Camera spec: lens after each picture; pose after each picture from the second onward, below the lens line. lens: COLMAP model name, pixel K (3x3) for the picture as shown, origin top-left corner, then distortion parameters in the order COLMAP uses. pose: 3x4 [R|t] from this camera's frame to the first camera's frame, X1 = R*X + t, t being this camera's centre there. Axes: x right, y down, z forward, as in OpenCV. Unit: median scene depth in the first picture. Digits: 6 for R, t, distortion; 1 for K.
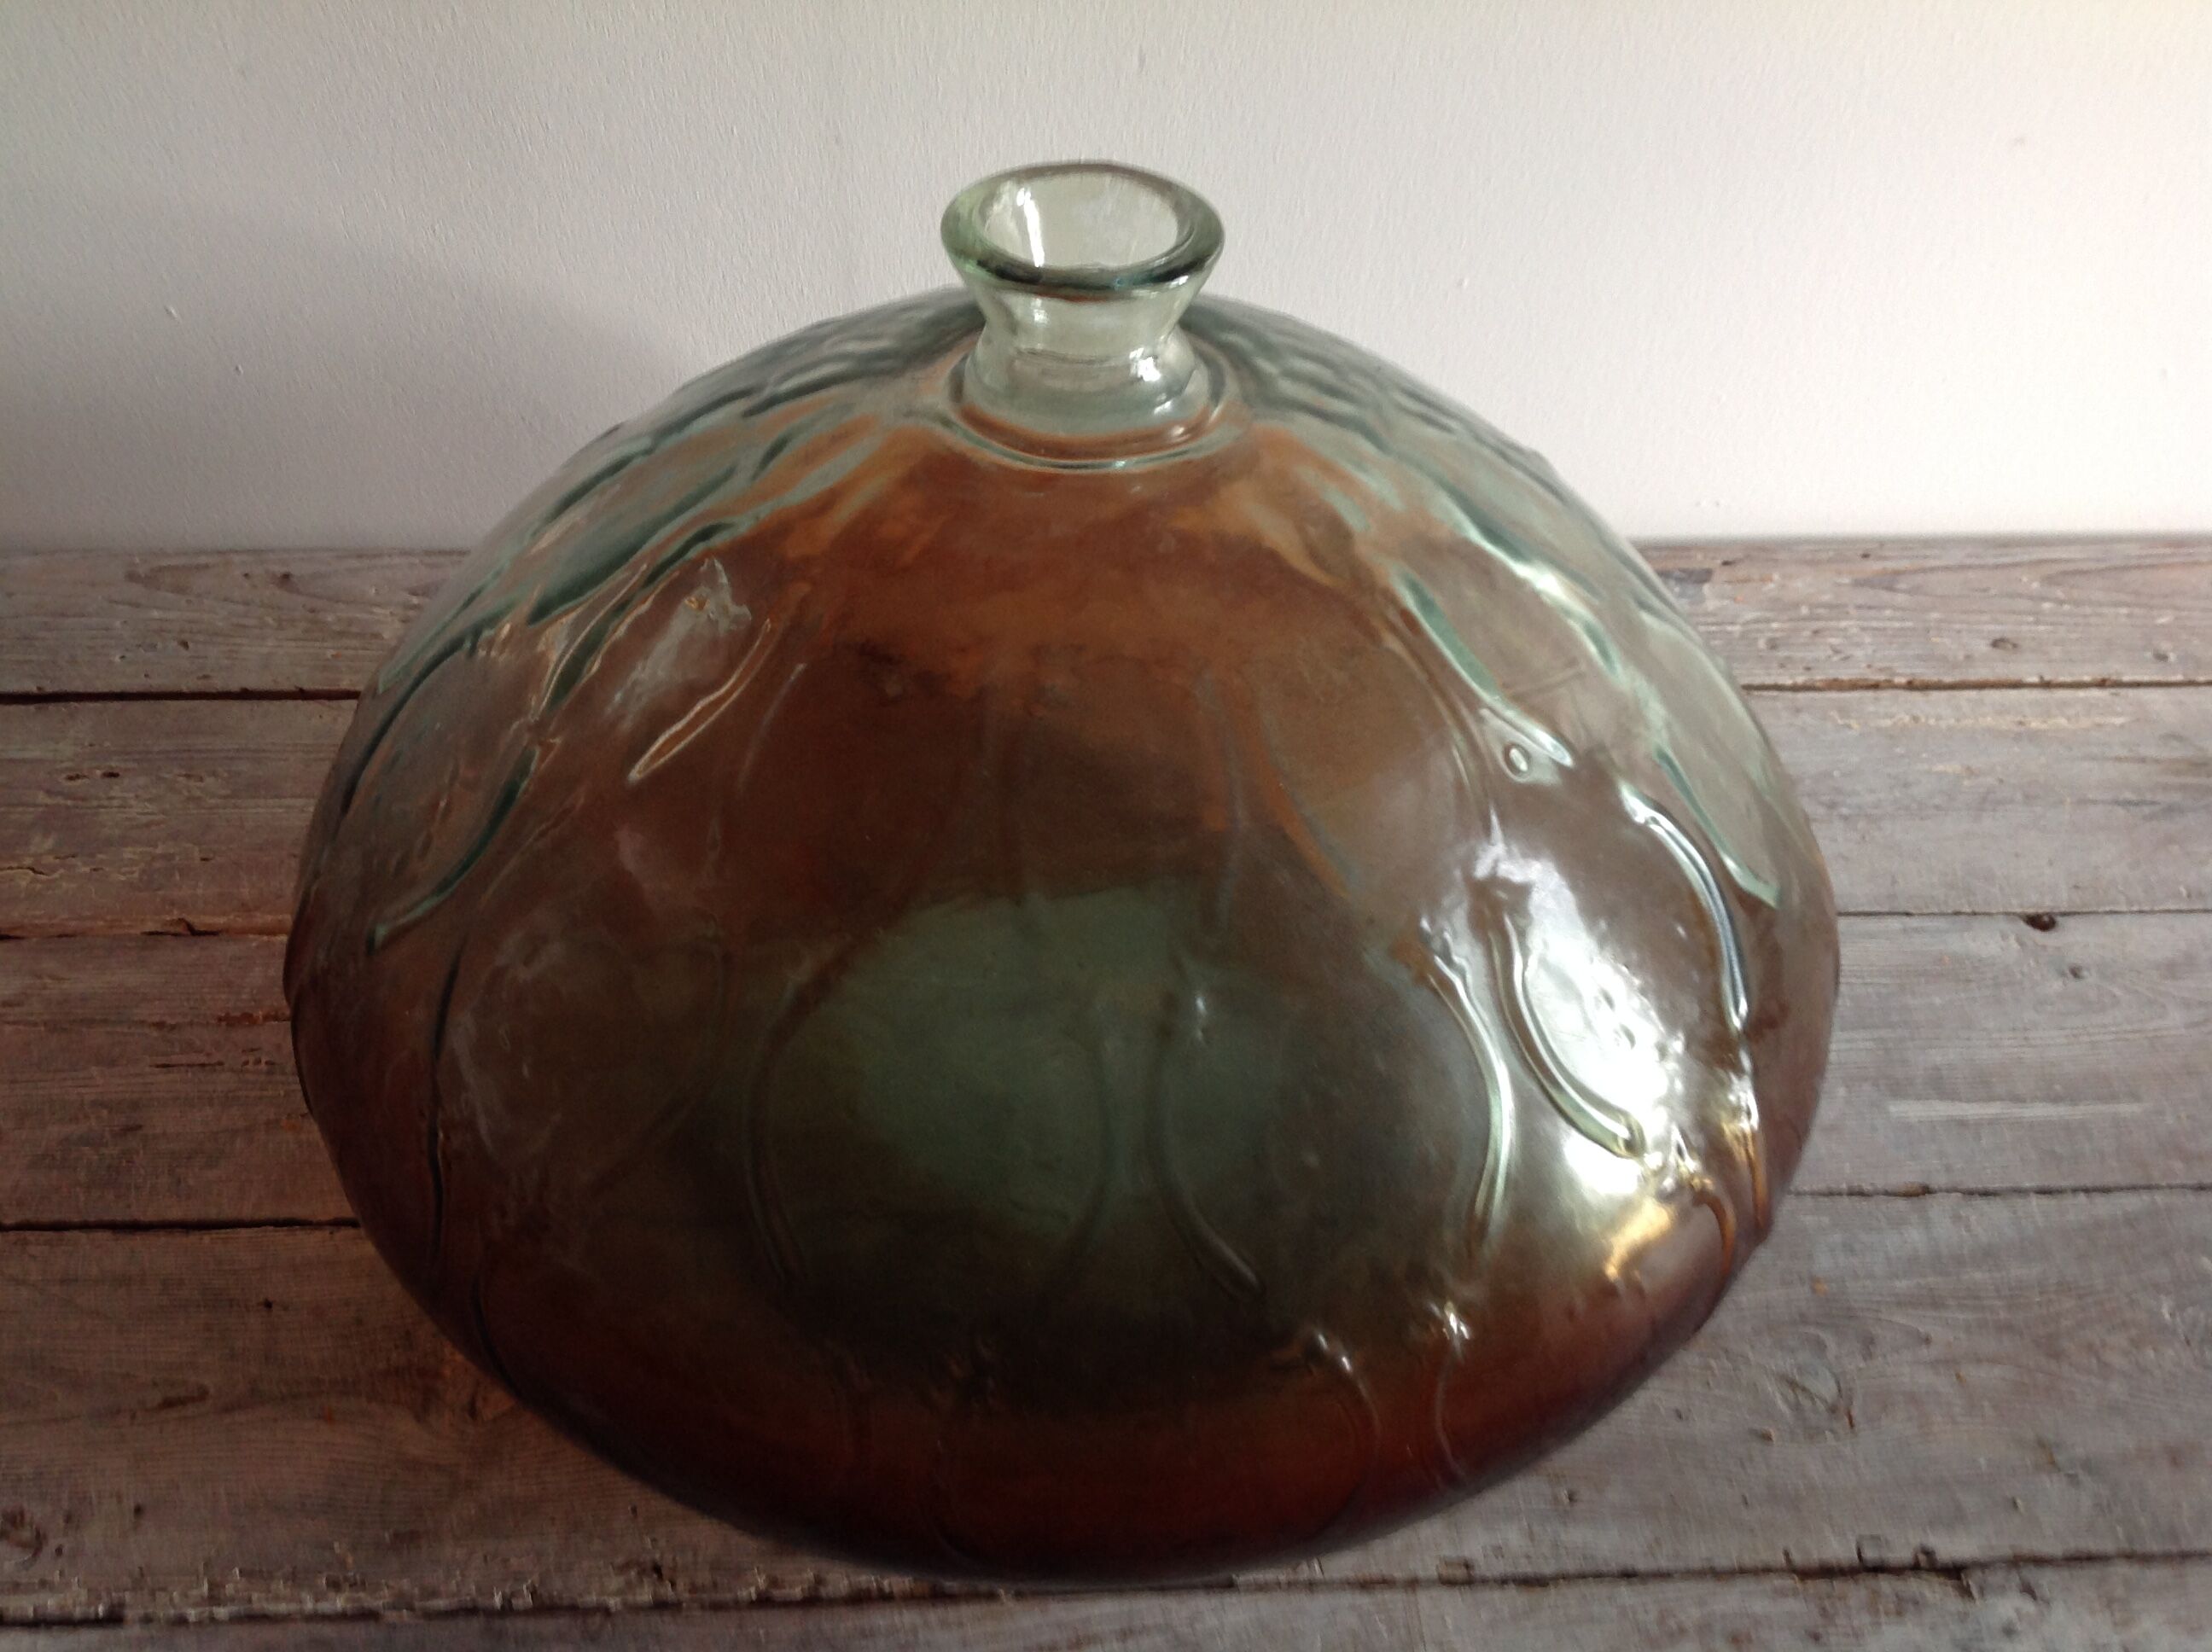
lens RADIAL K [[2218.1, 0, 1106.0], [0, 2218.1, 826.0], [0, 0, 1]] dist [-0.006708, -0.047474]
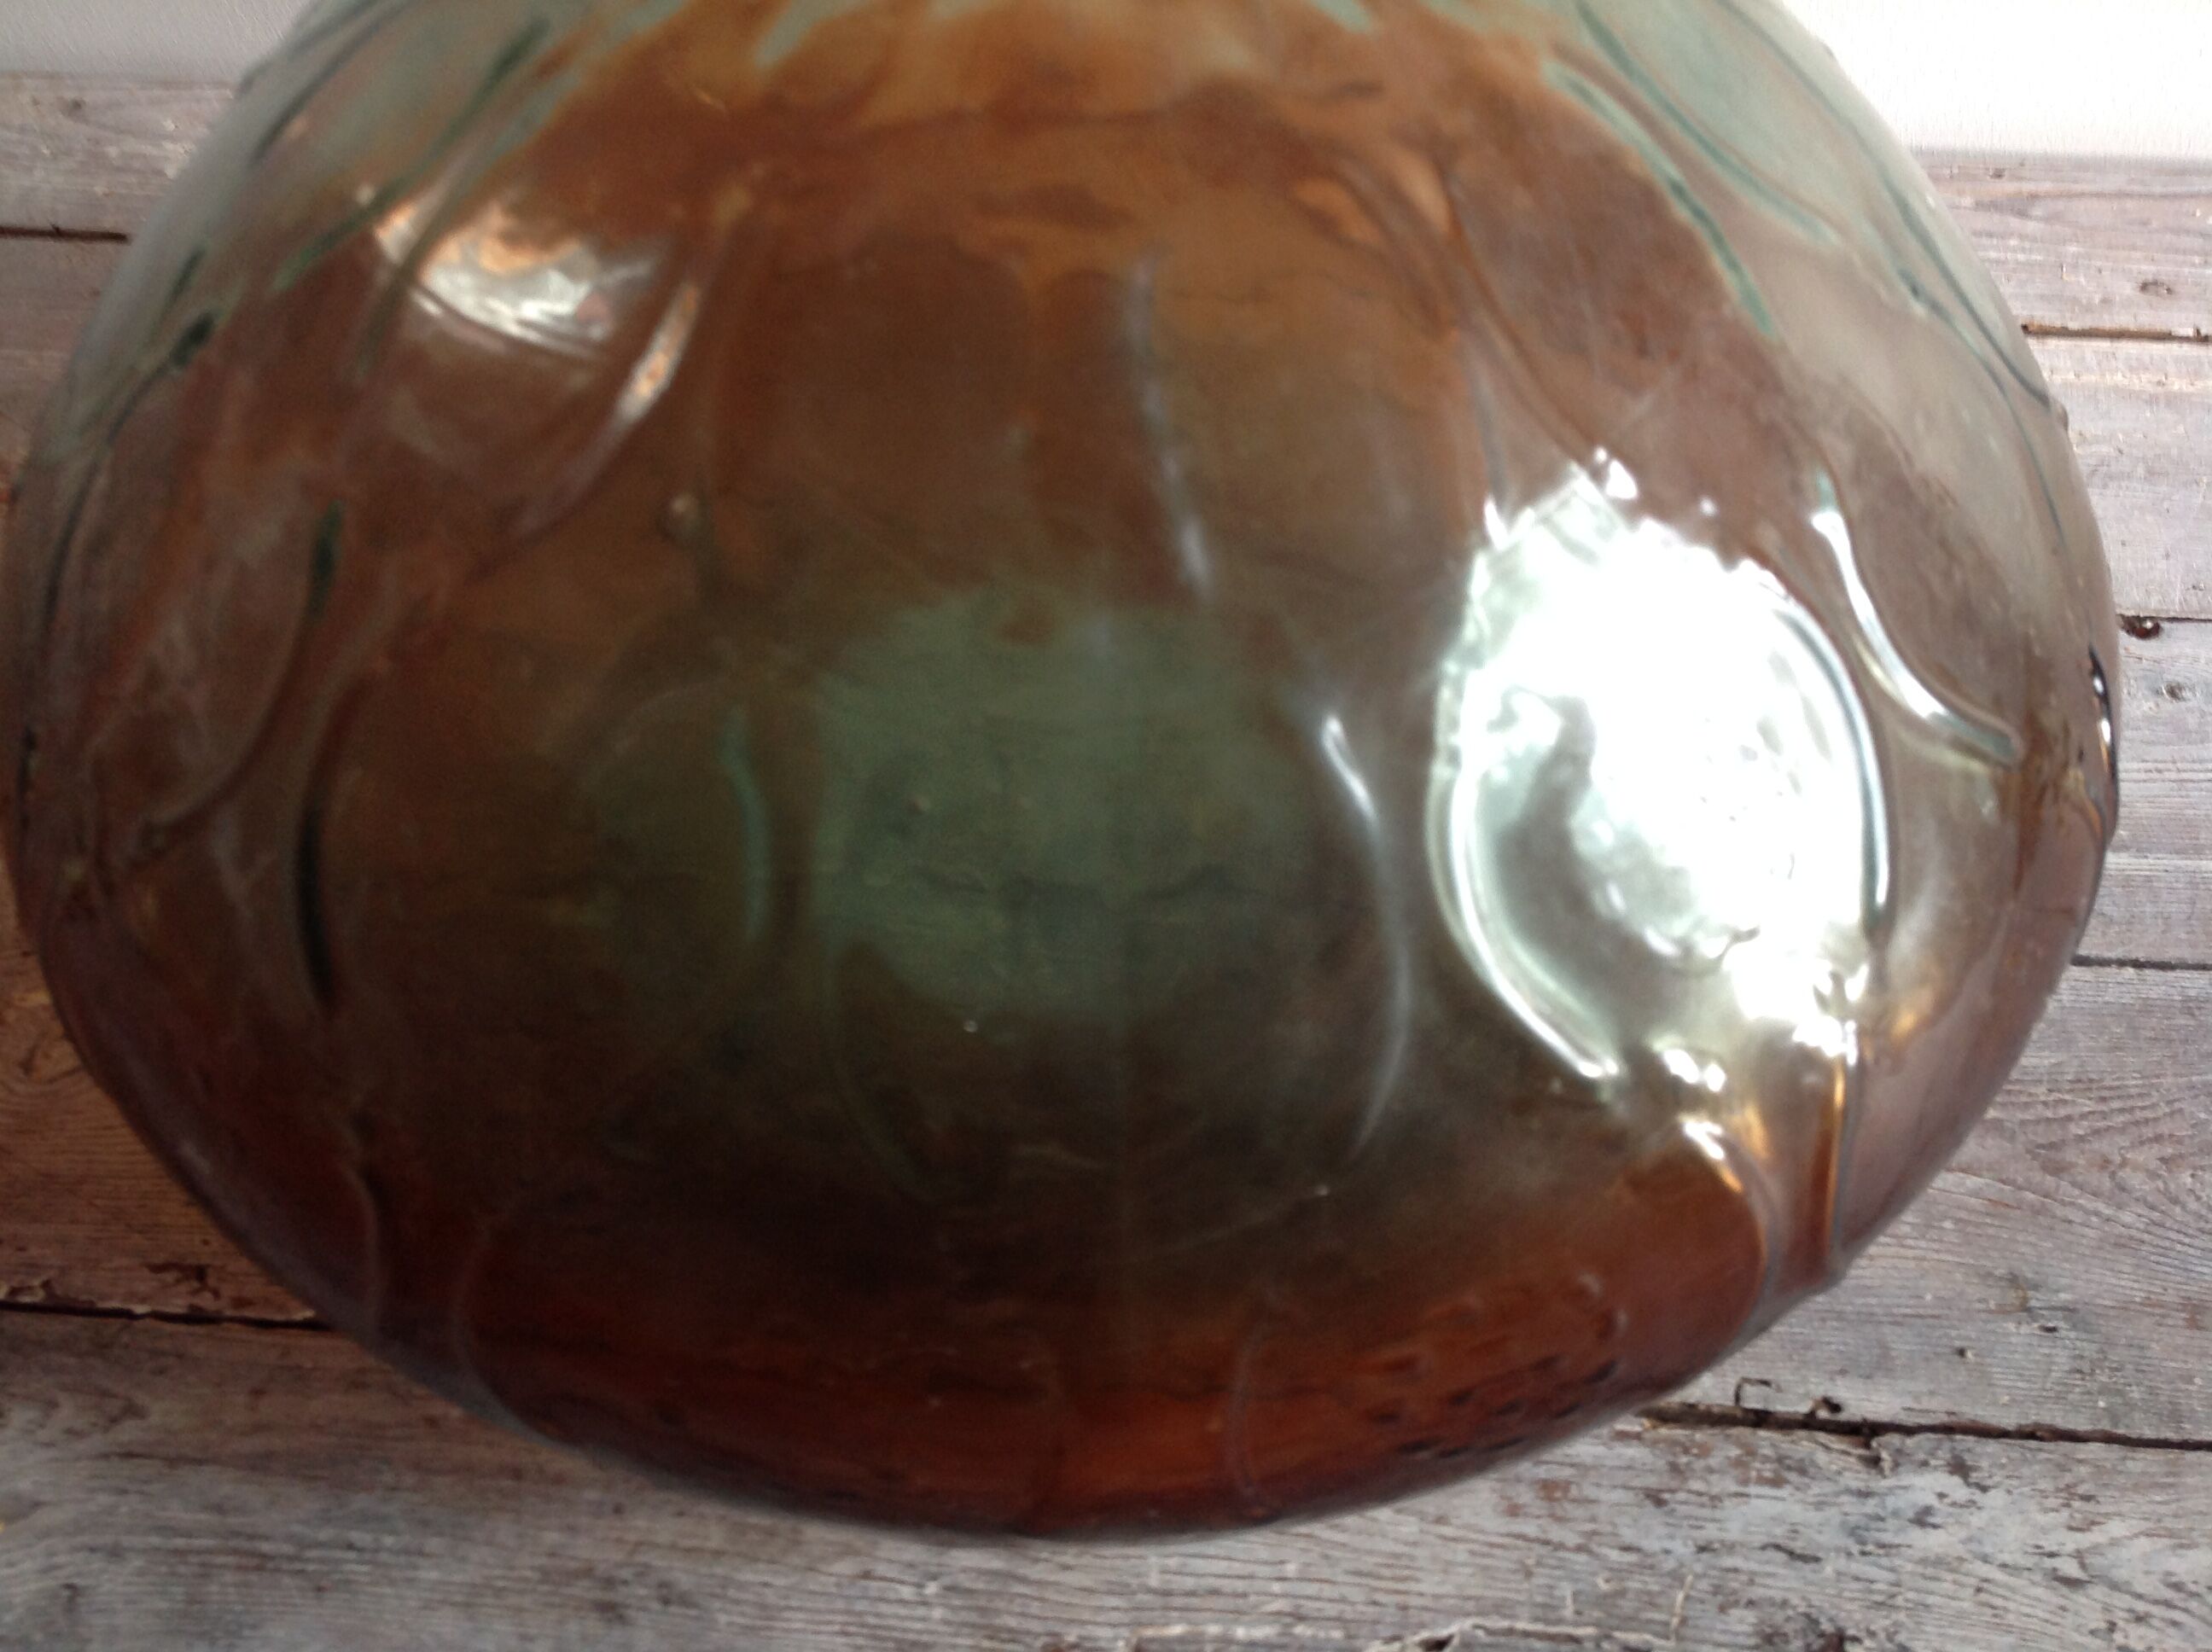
lens RADIAL K [[2218.1, 0, 1106.0], [0, 2218.1, 826.0], [0, 0, 1]] dist [-0.006708, -0.047474]
pose [[0.993045, 0.072308, -0.092910, 0.157461], [-0.060875, 0.990847, 0.120487, 0.047107], [0.100772, -0.113994, 0.988357, 0.212116]]
